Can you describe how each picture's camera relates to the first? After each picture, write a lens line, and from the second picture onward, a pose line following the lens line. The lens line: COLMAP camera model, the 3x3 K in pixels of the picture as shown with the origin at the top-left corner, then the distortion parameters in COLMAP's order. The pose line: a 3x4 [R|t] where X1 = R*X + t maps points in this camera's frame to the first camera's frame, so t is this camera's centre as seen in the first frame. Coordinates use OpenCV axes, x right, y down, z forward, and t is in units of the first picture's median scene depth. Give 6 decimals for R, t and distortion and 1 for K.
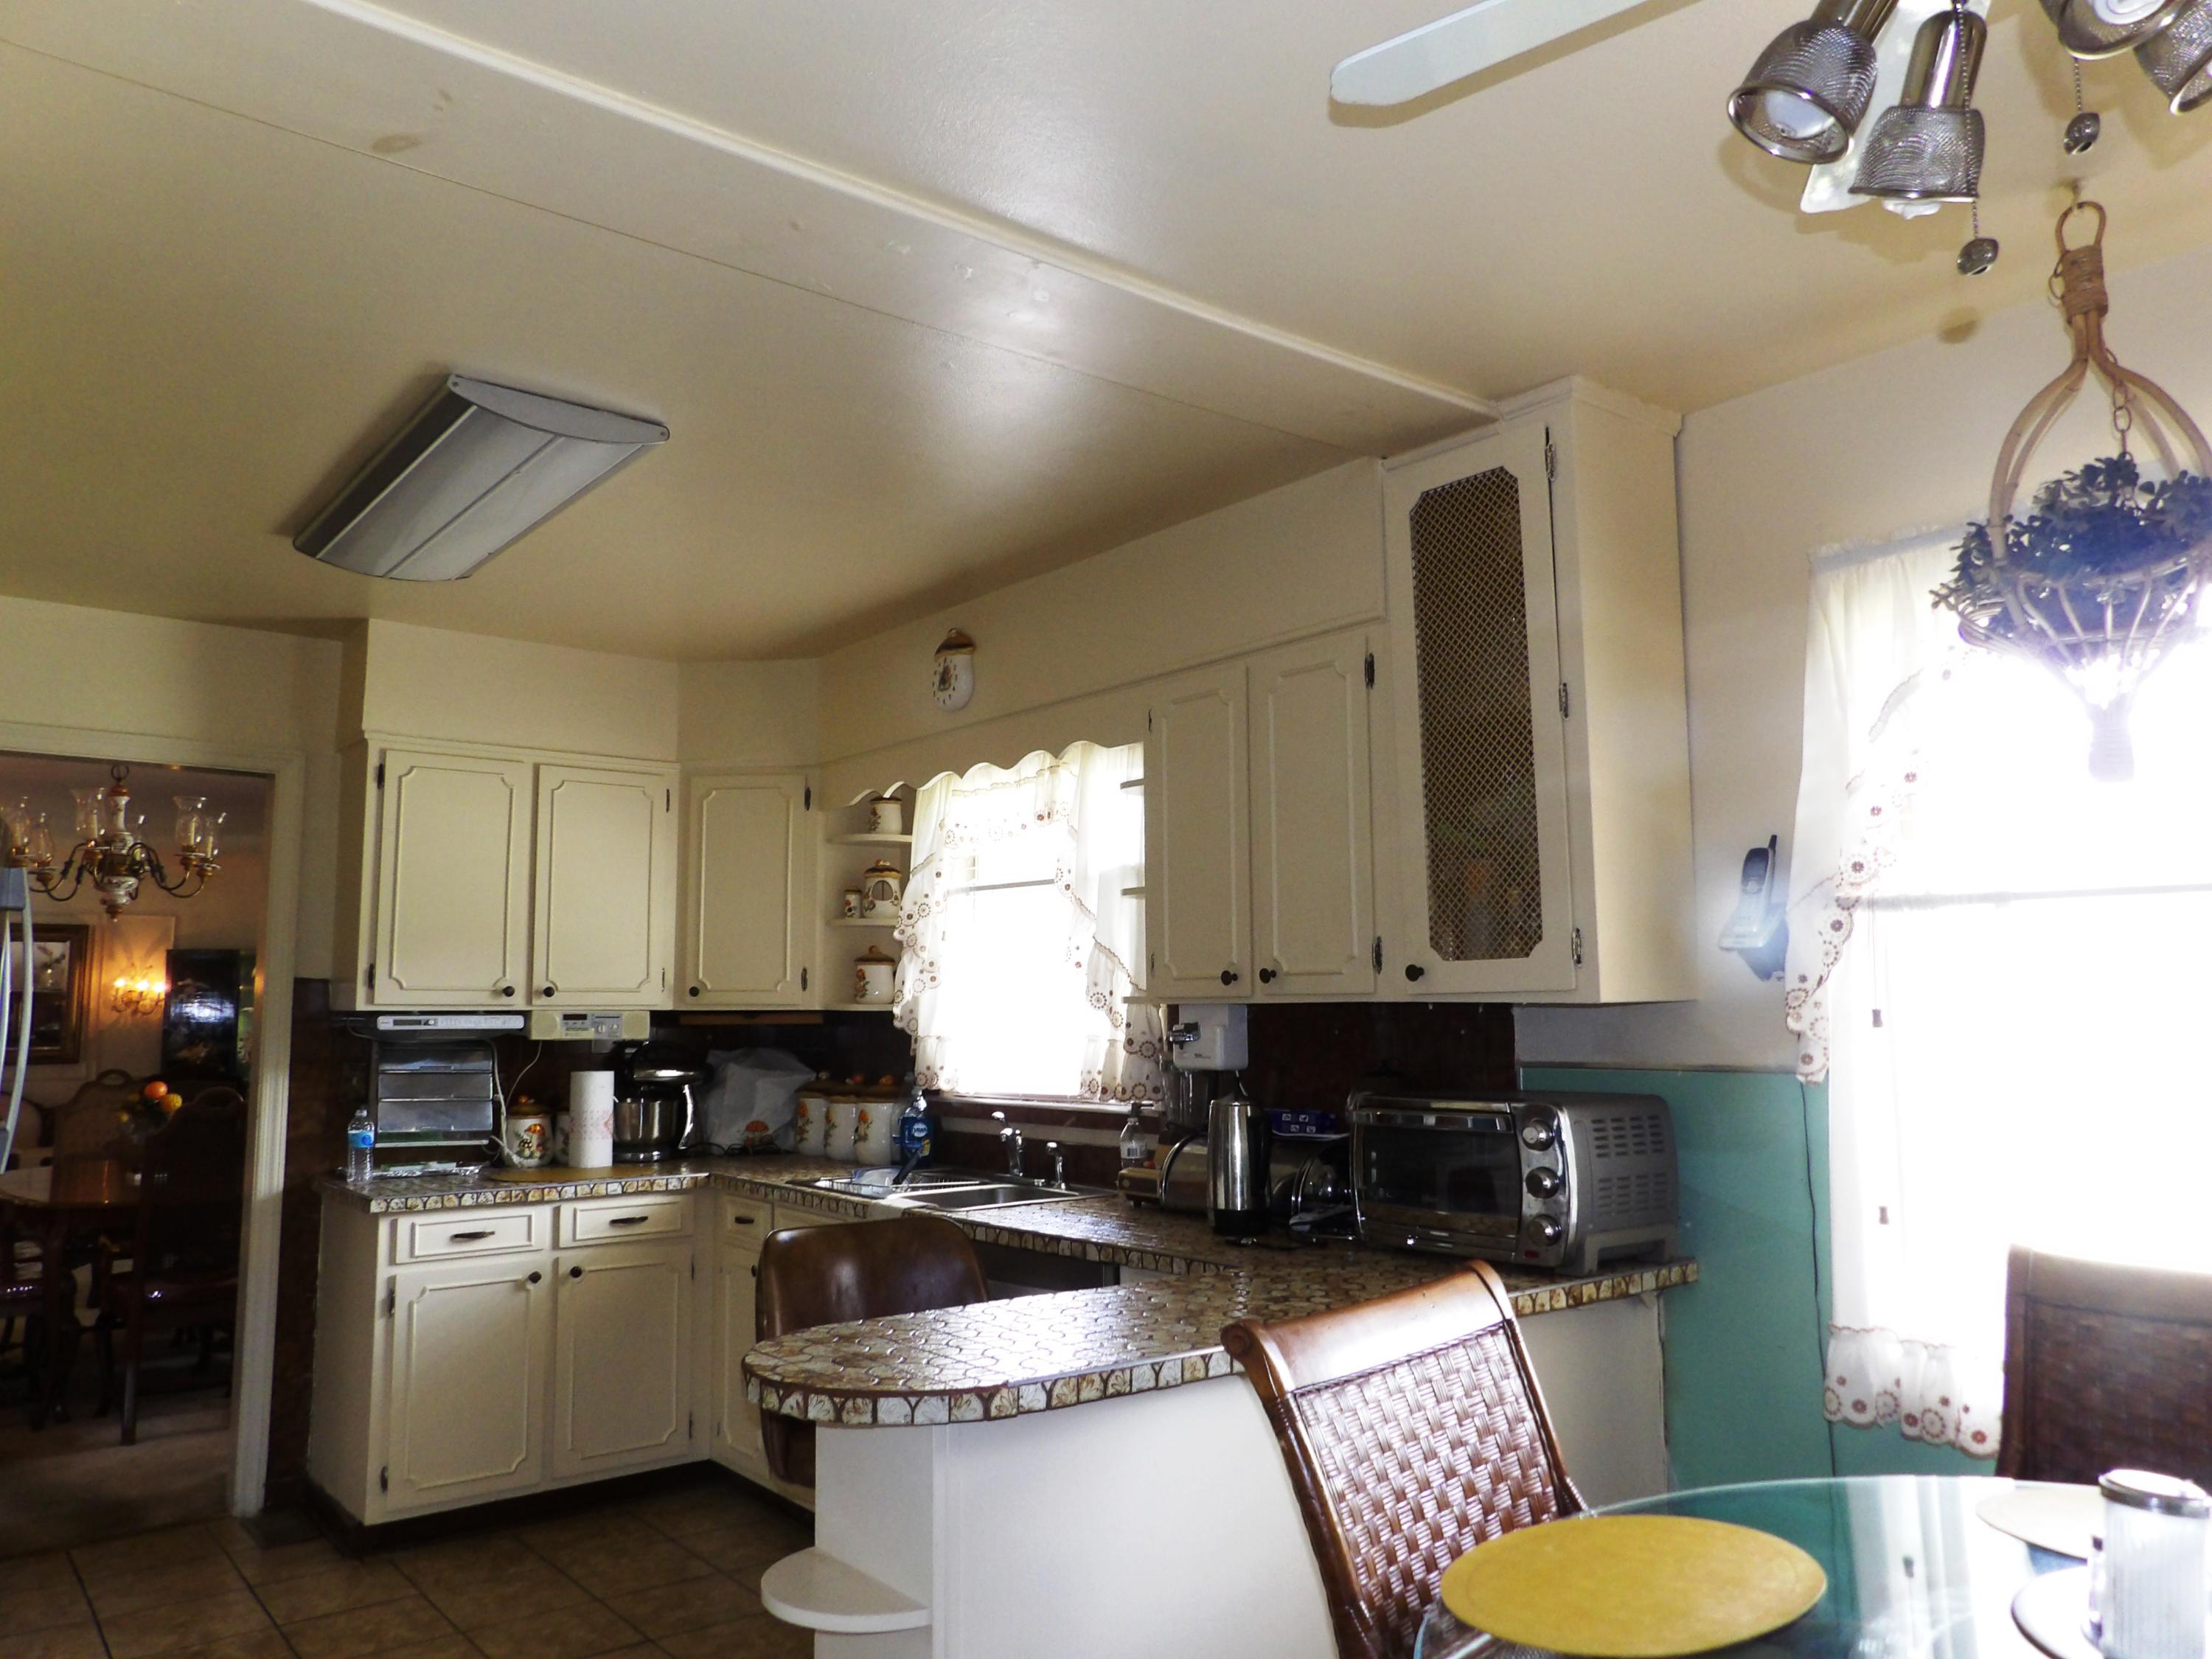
lens RADIAL K [[1582.3, 0, 1098.3], [0, 1582.3, 834.1], [0, 0, 1]] dist [-0.045147, 0.075359]
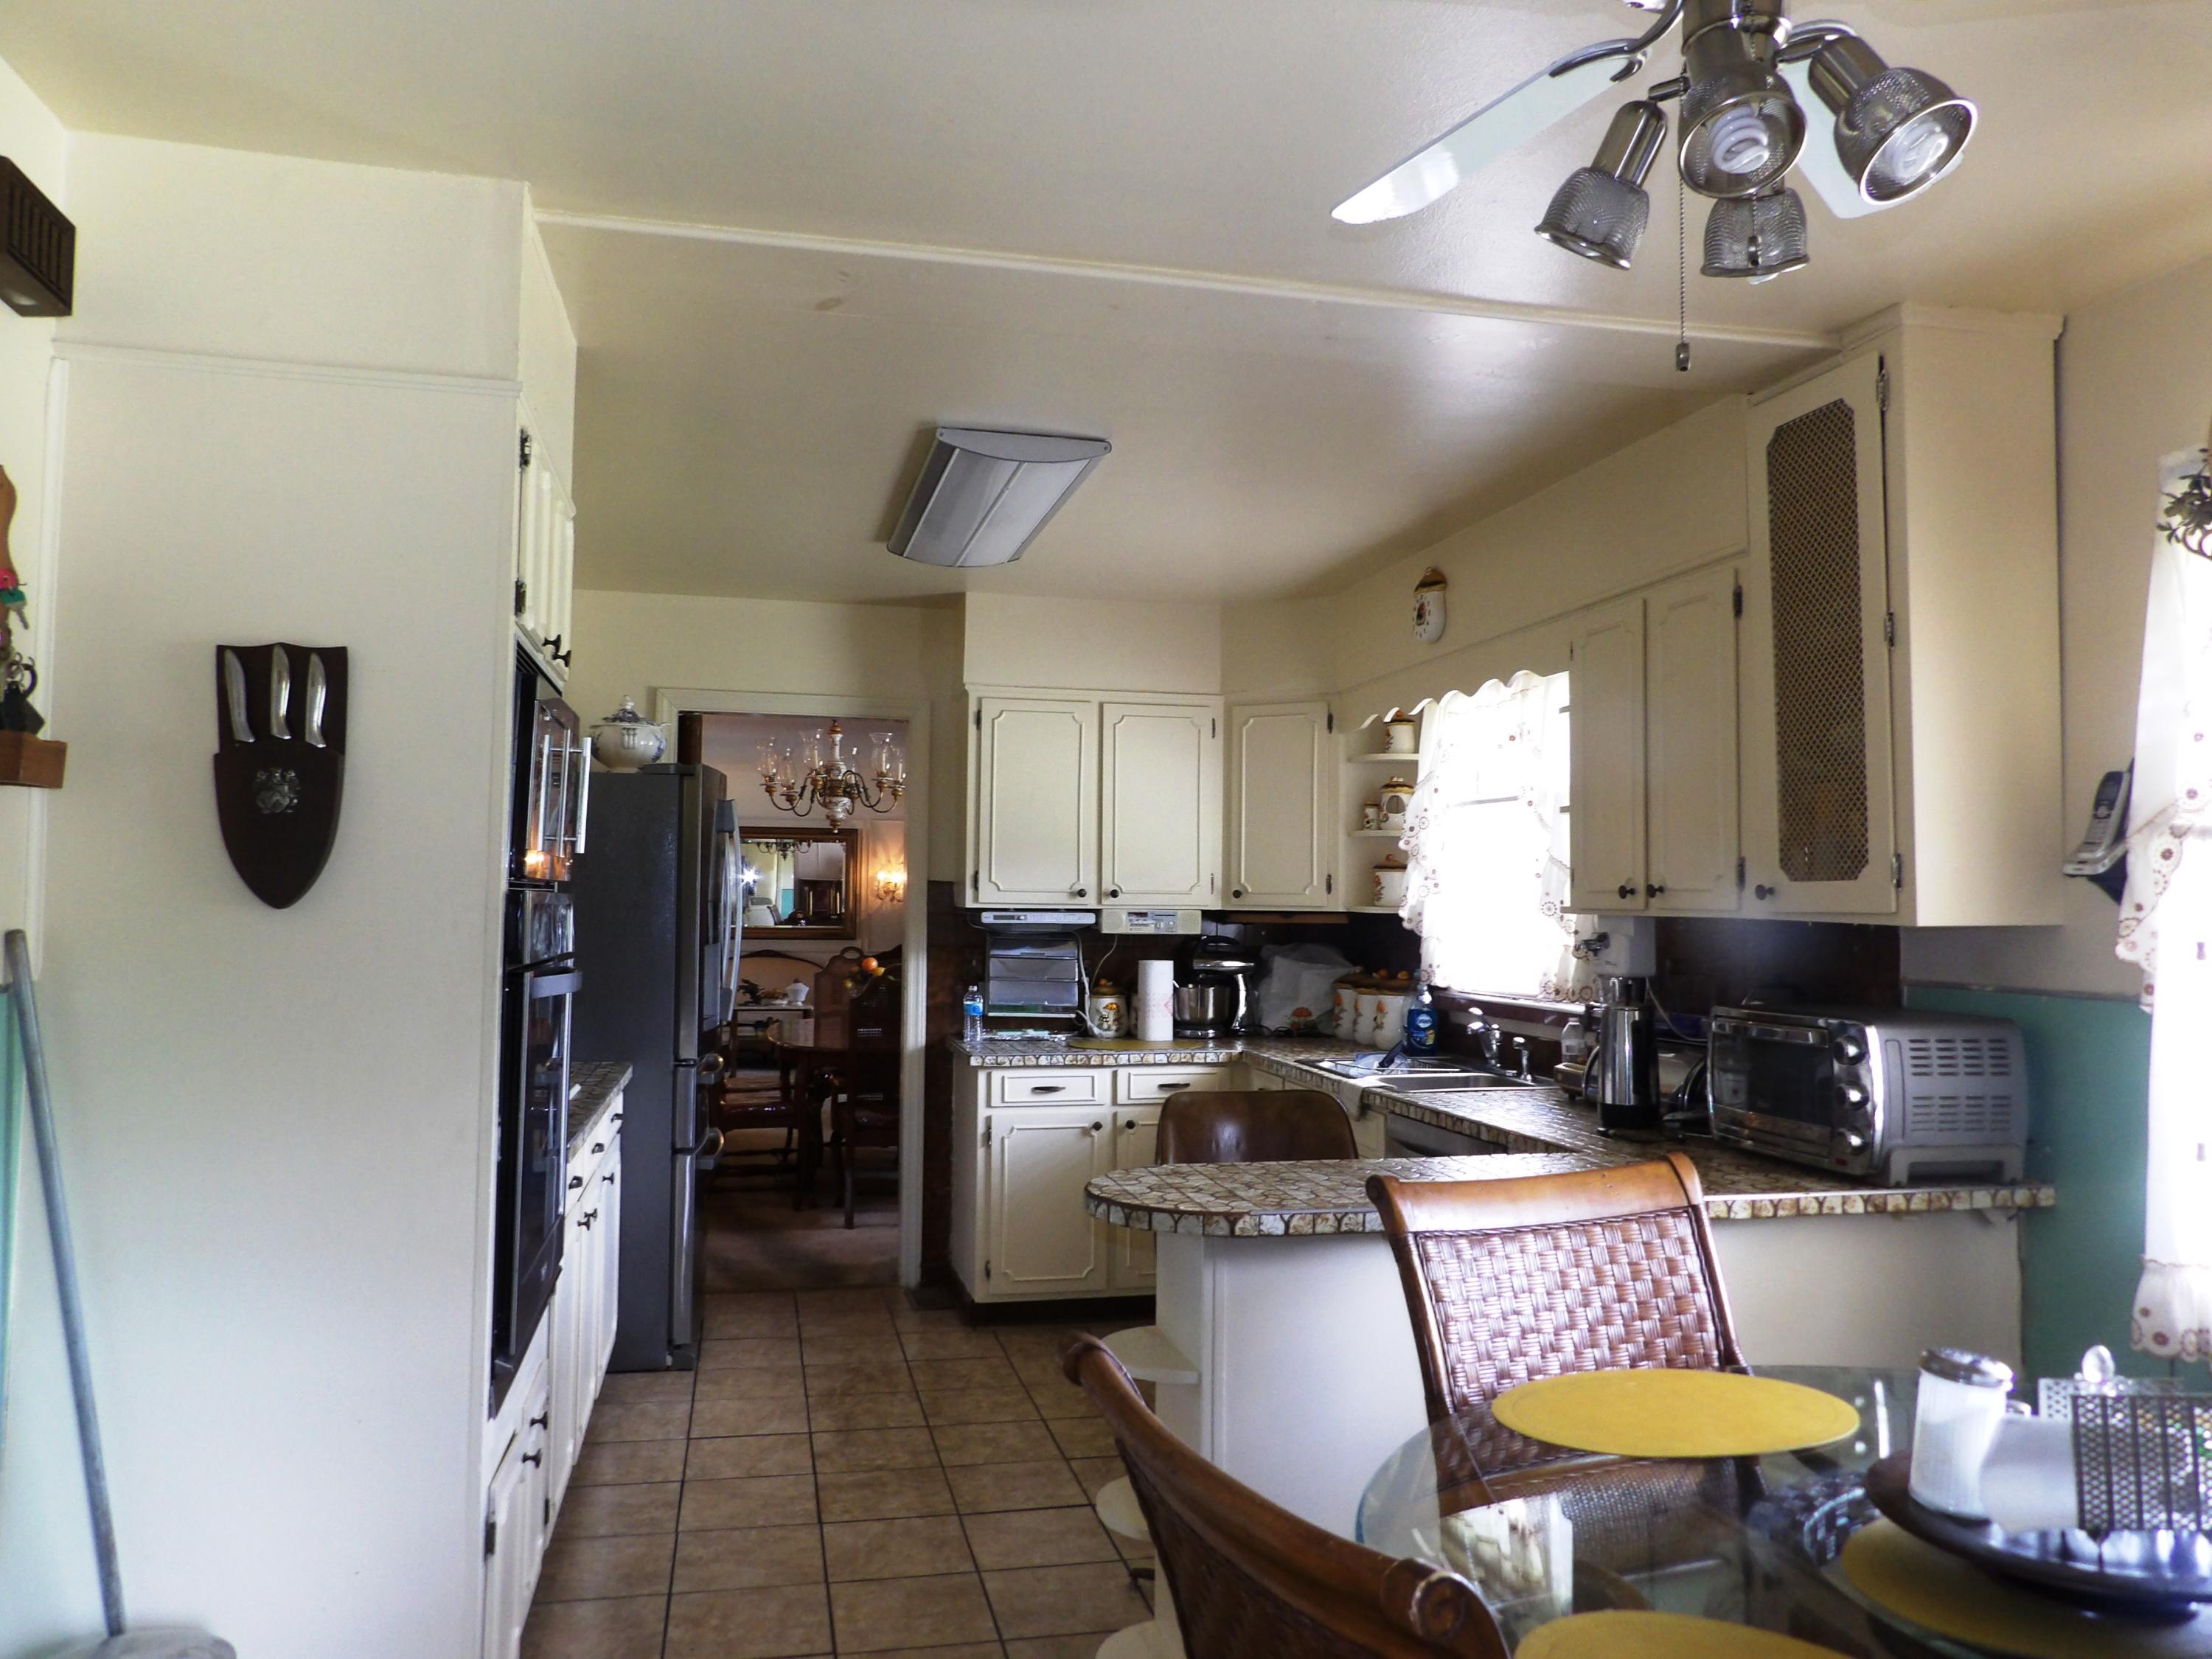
lens RADIAL K [[1584.5, 0, 1106.0], [0, 1584.5, 829.5], [0, 0, 1]] dist [-0.040119, 0.057474]
pose [[0.903336, -0.004746, -0.428907, 0.175059], [0.033208, 0.997711, 0.058900, -0.021057], [0.427646, -0.067450, 0.901426, -0.091697]]
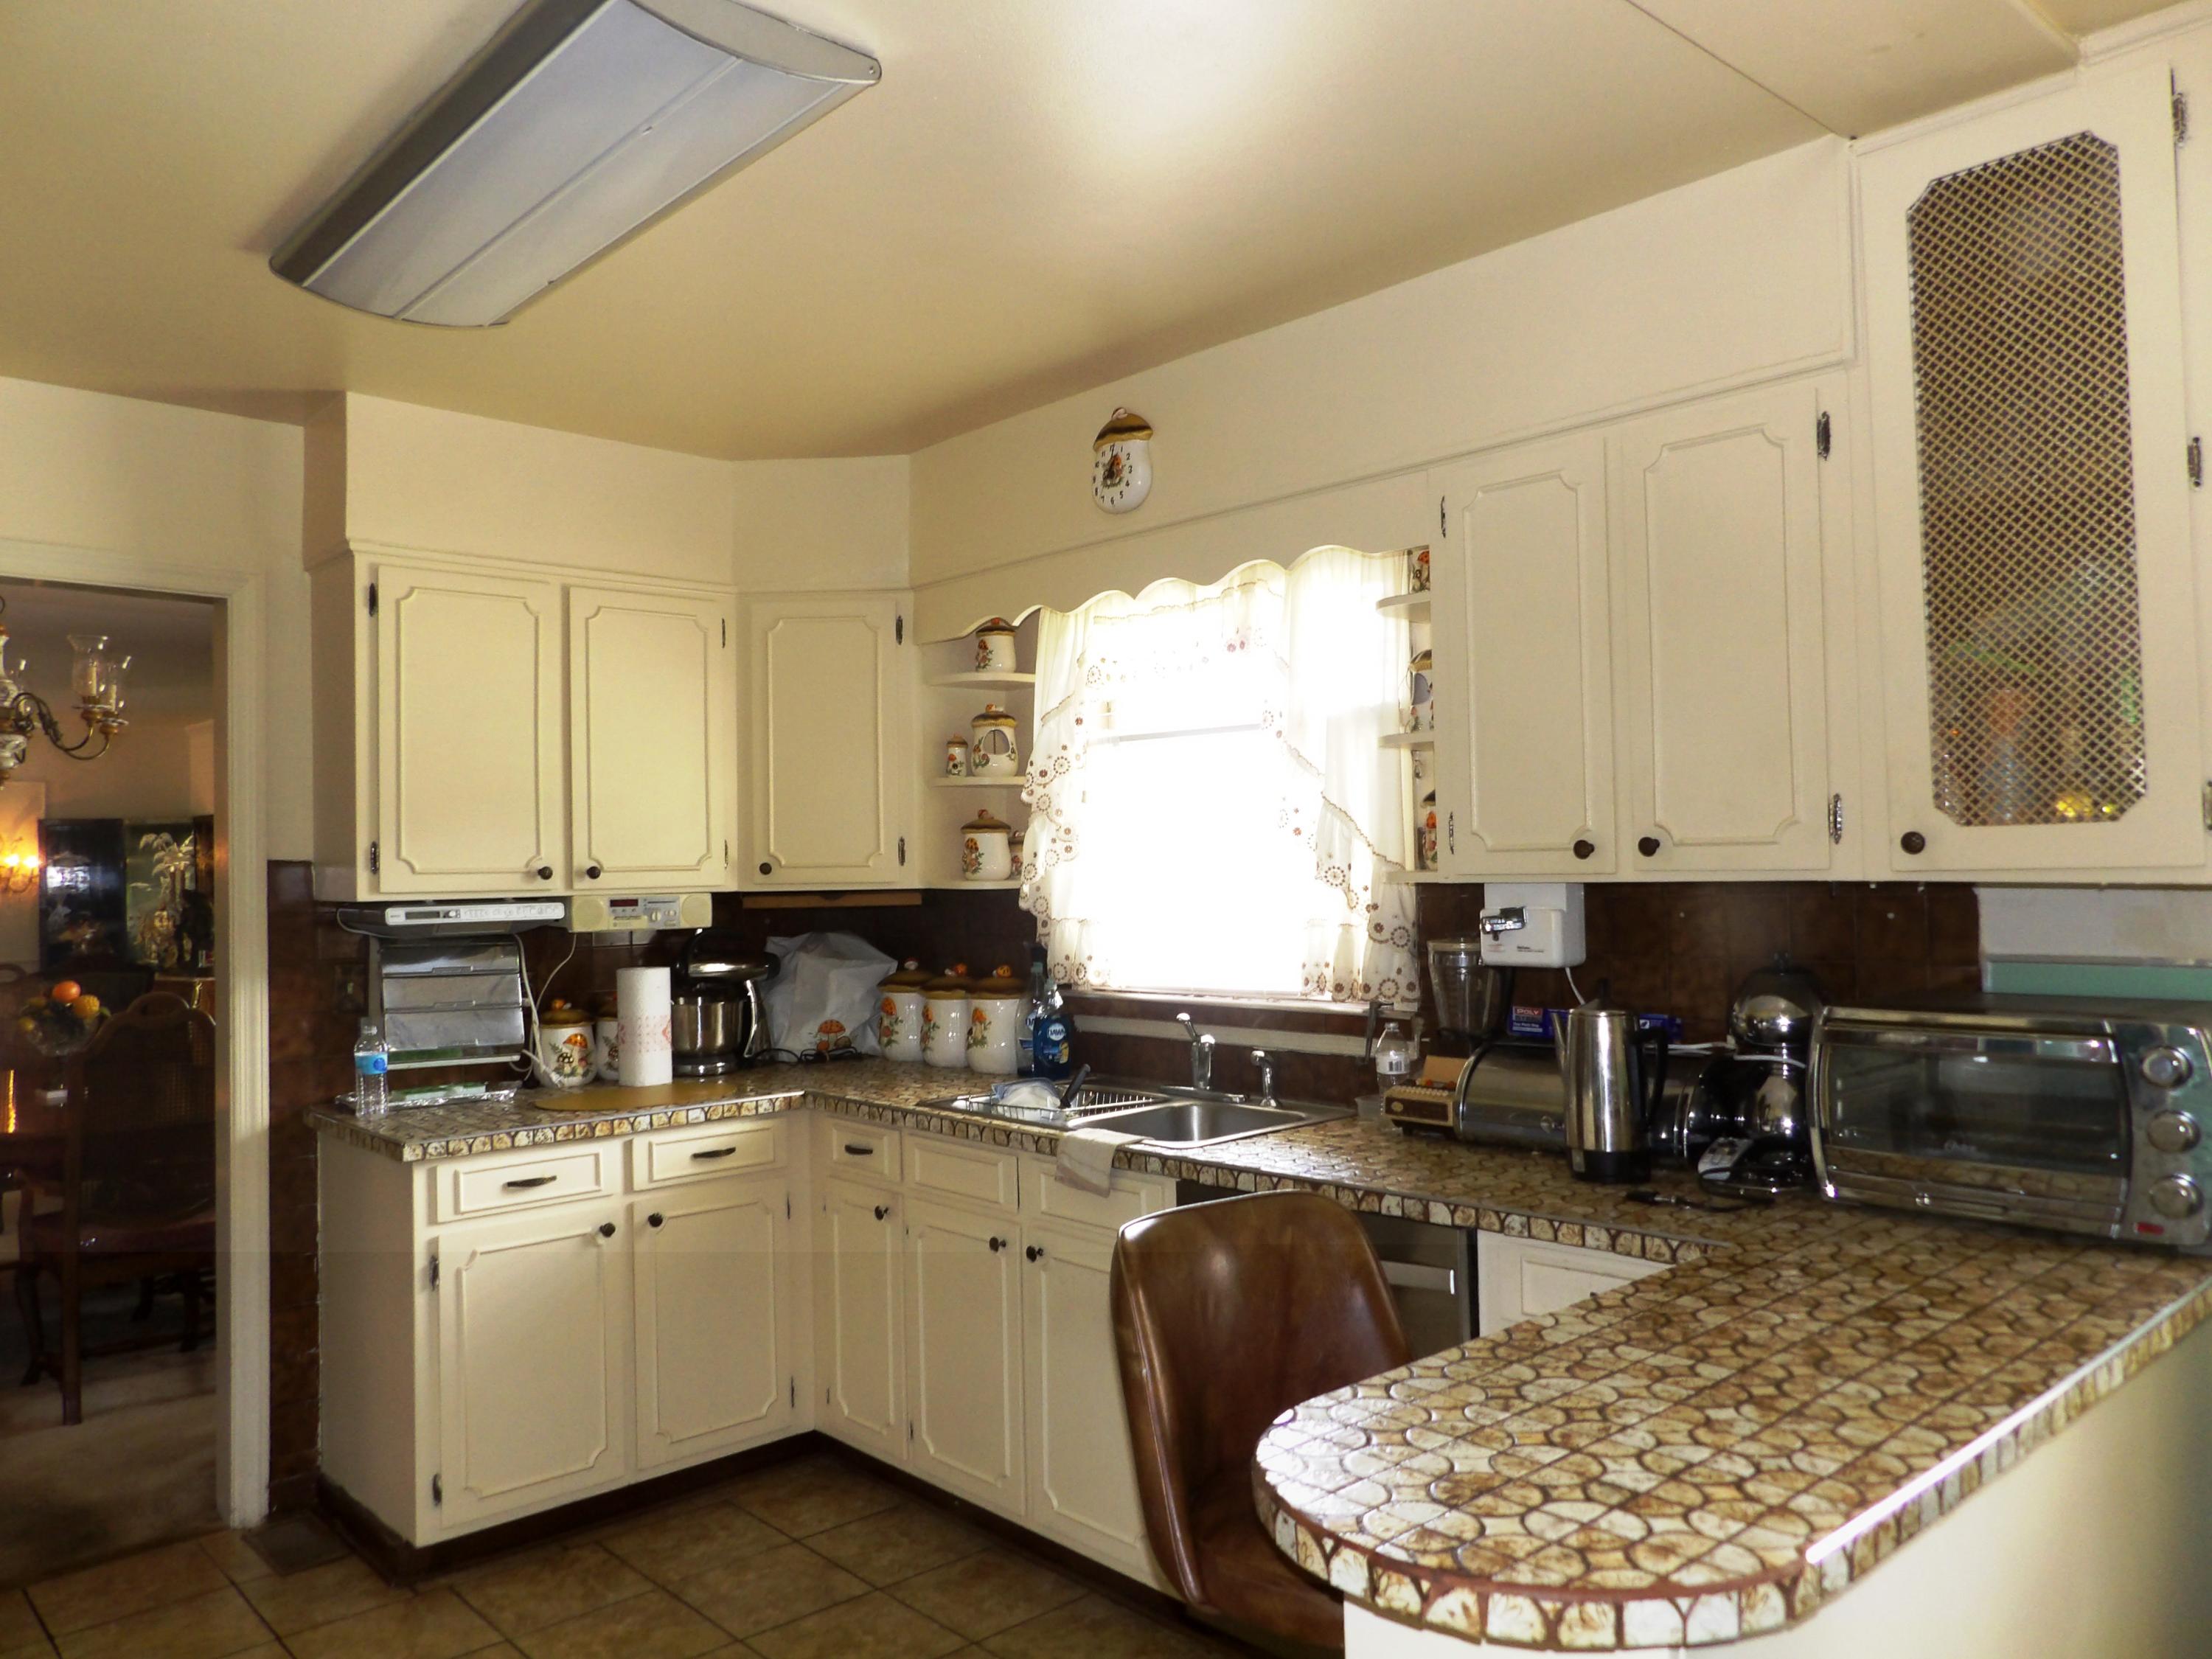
lens RADIAL K [[1584.5, 0, 1106.0], [0, 1584.5, 829.5], [0, 0, 1]] dist [-0.040119, 0.057474]
pose [[0.997215, -0.011579, 0.073682, -0.159924], [0.005051, 0.996092, 0.088175, 0.009783], [-0.074415, -0.087557, 0.993376, 0.200384]]
